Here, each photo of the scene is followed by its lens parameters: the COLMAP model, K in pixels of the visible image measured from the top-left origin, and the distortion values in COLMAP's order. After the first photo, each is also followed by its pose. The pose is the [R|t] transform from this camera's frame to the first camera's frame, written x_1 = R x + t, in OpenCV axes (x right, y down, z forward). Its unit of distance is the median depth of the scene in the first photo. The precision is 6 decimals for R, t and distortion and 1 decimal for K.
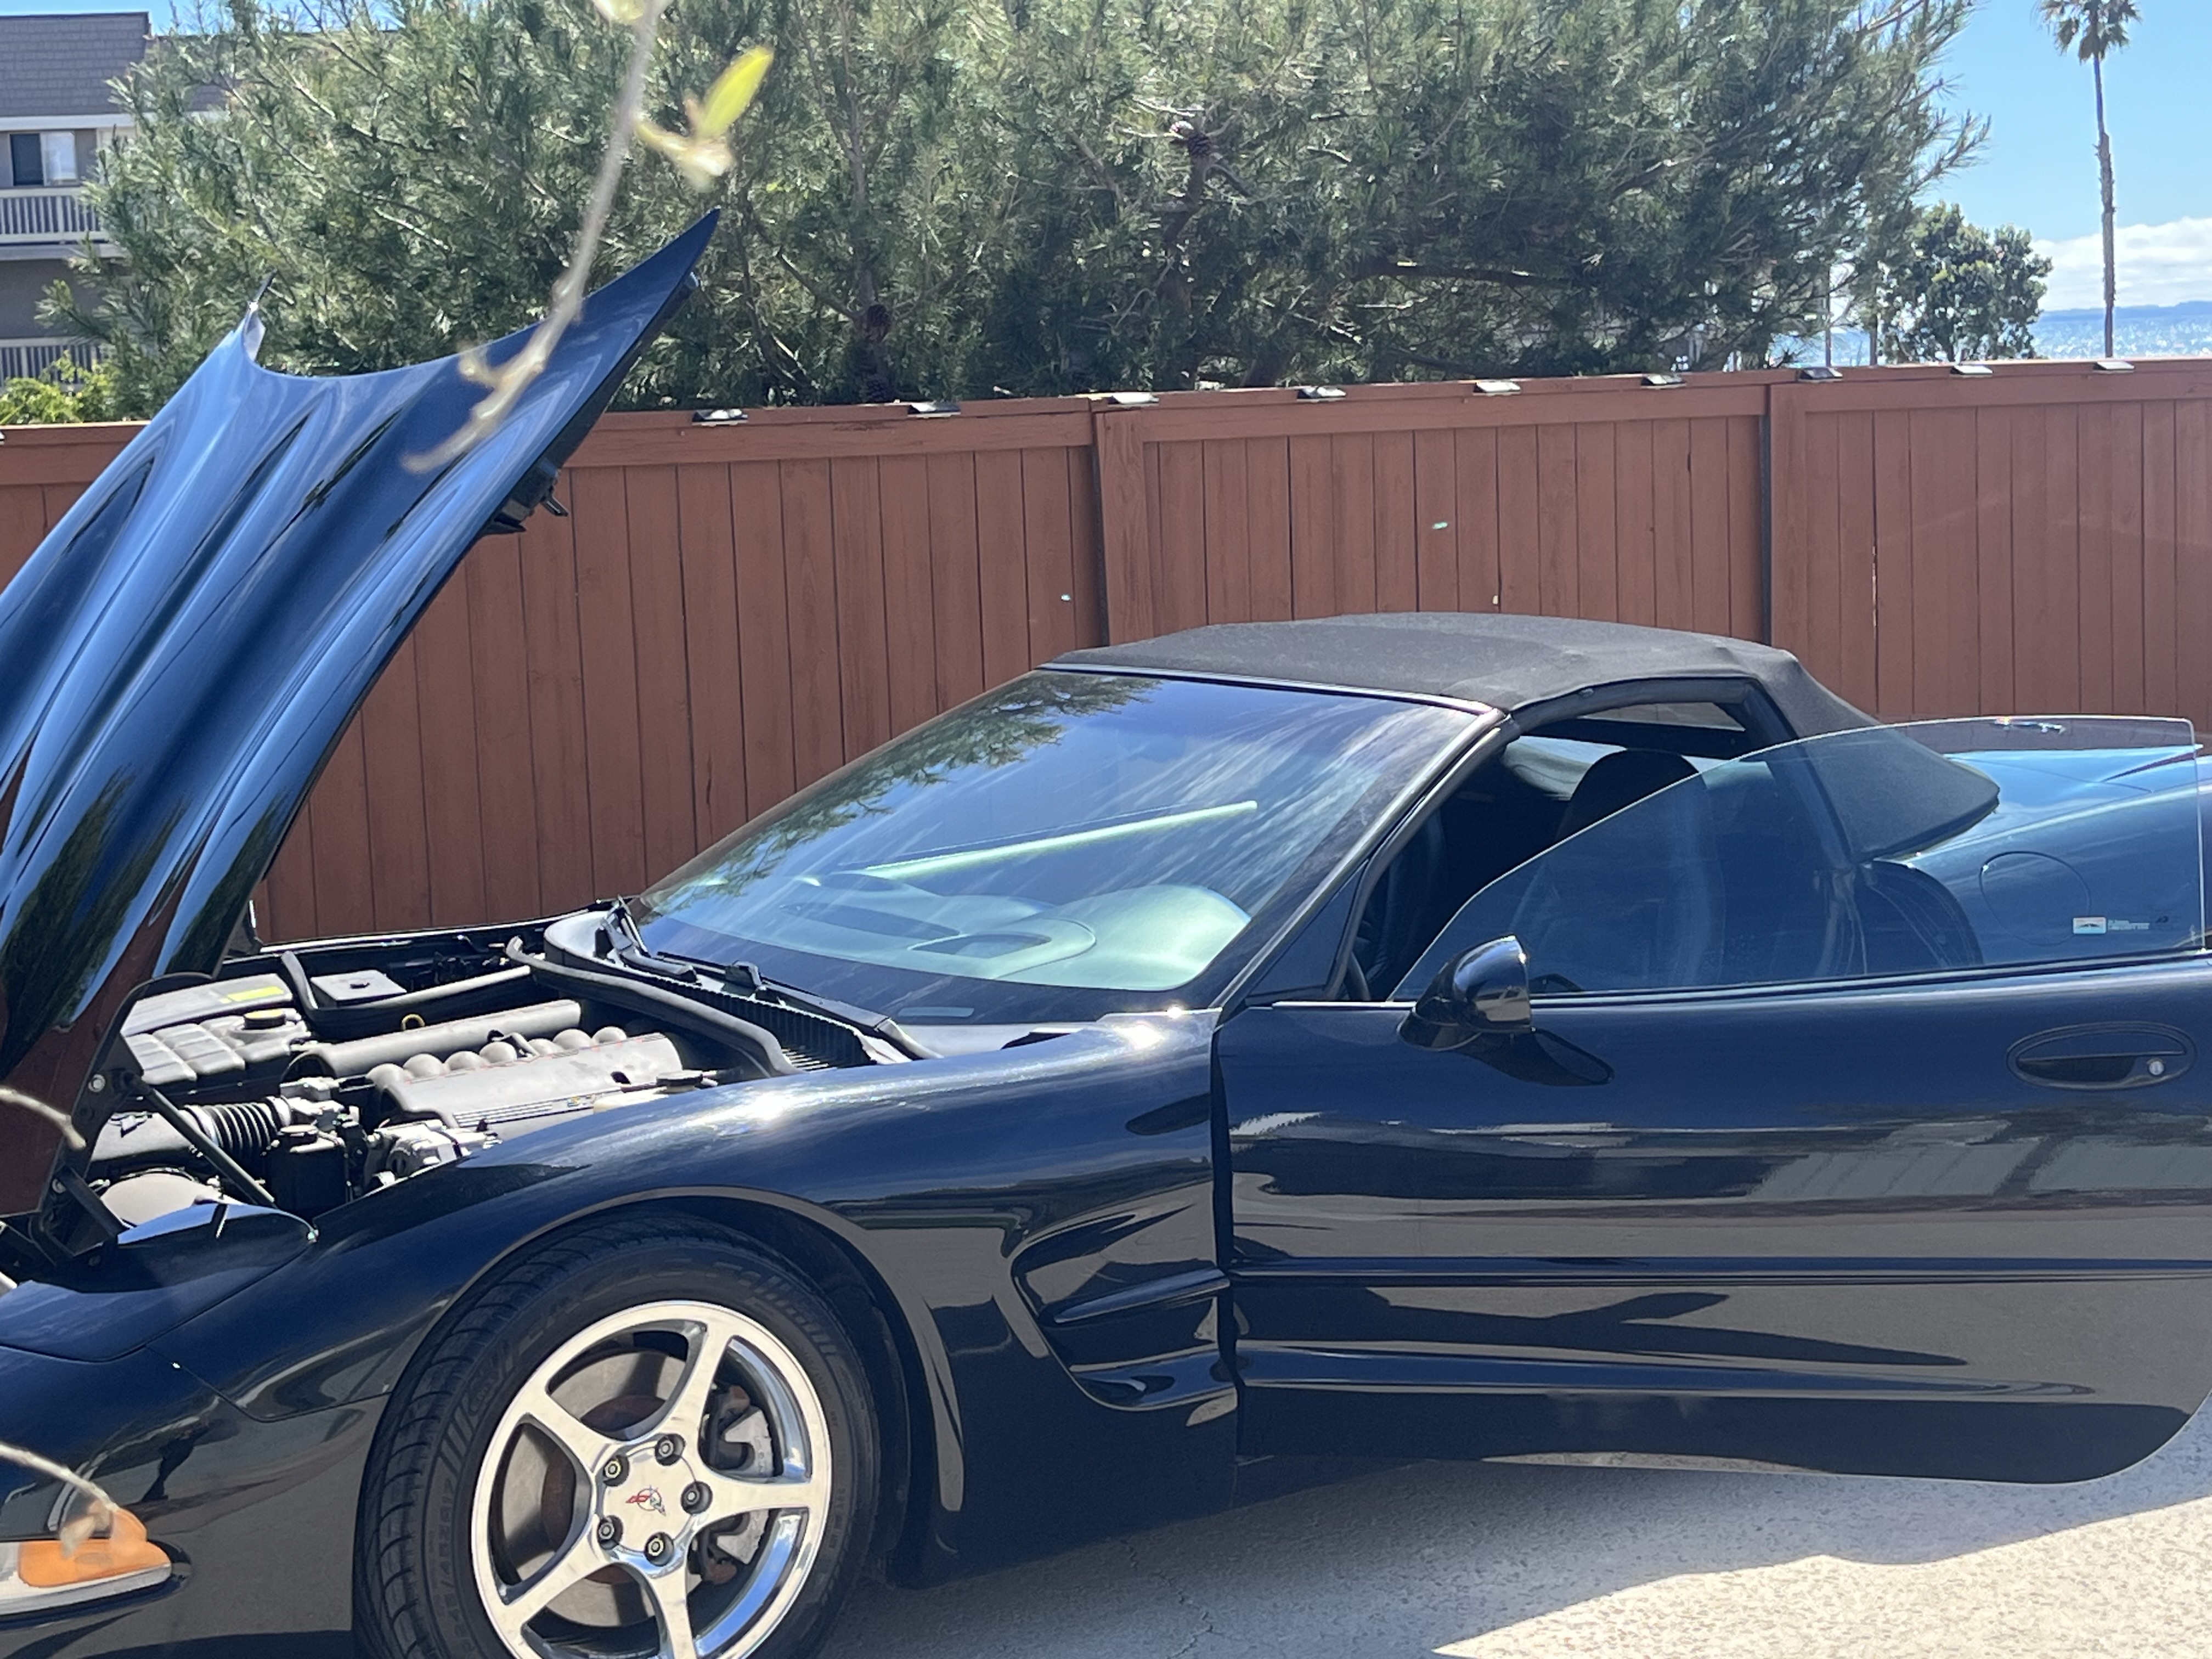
lens RADIAL K [[3551.1, 0, 1106.0], [0, 3551.1, 829.5], [0, 0, 1]] dist [0.010681, -0.100663]
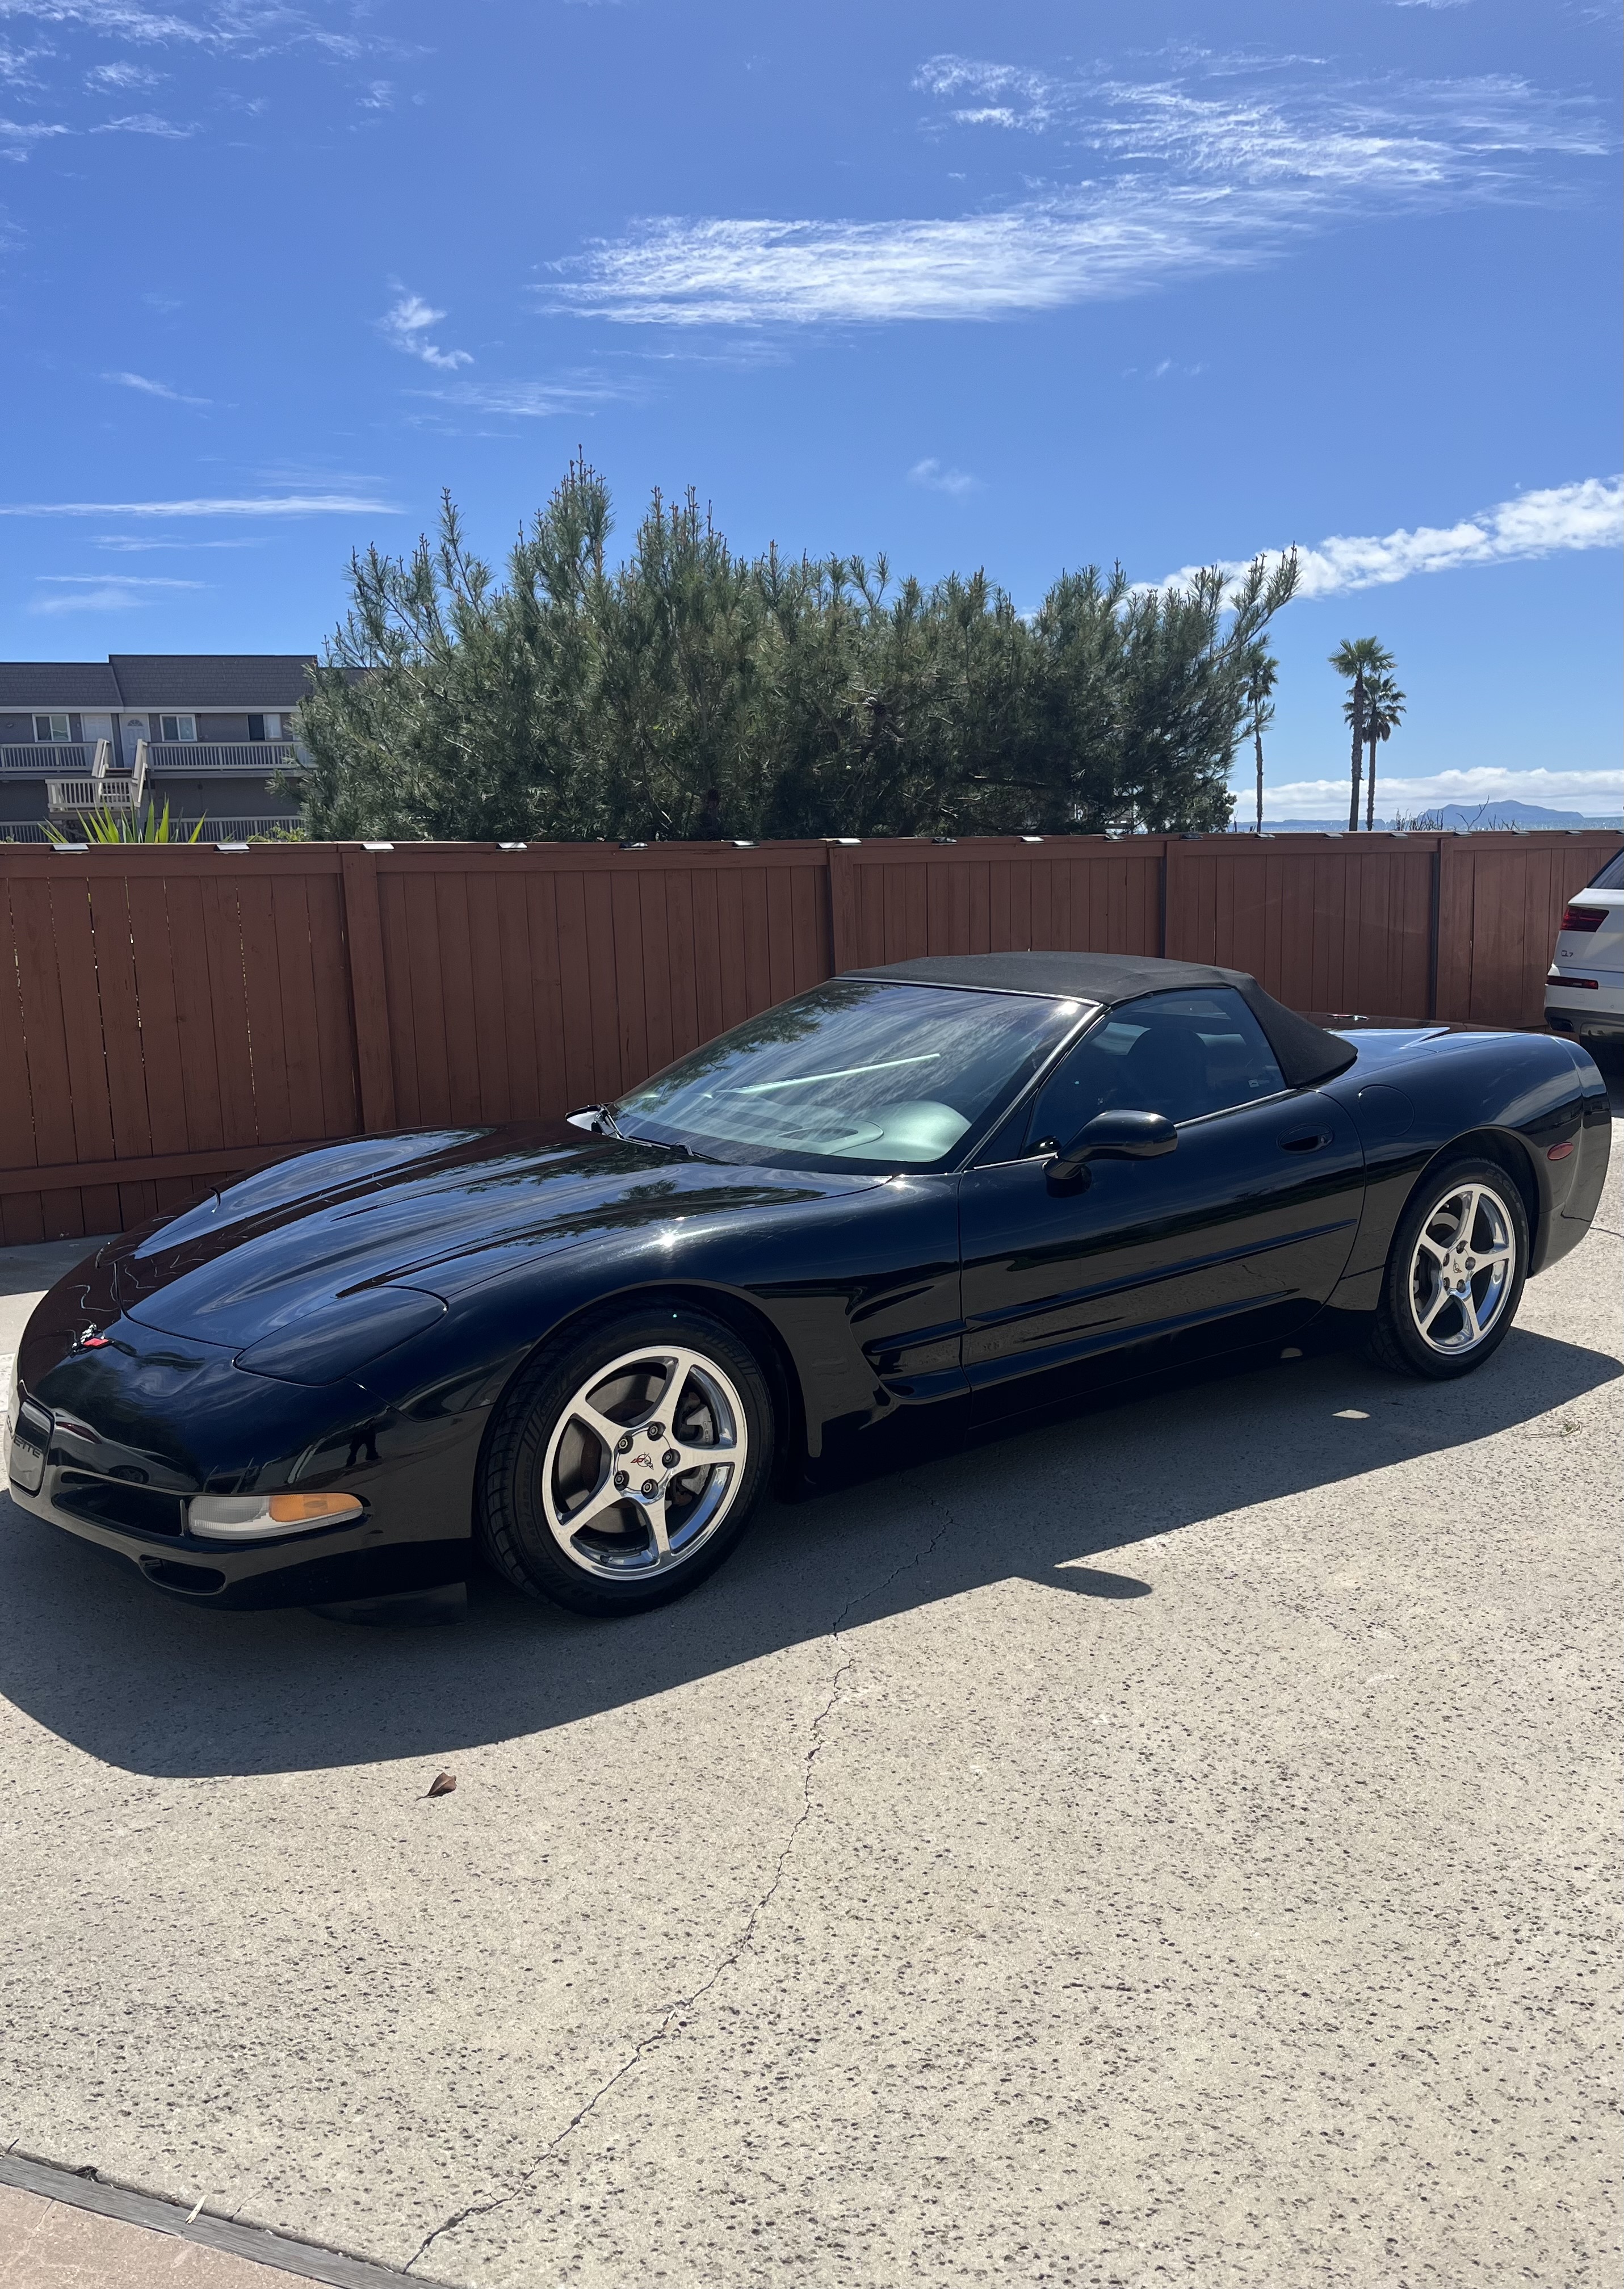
lens RADIAL K [[1514.9, 0, 812.0], [0, 1514.9, 1144.5], [0, 0, 1]] dist [-0.000689, -0.000088]
pose [[0.998398, 0.006204, 0.056239, -0.082466], [-0.009344, 0.998402, 0.055737, -0.004256], [-0.055804, -0.056173, 0.996860, 0.254264]]
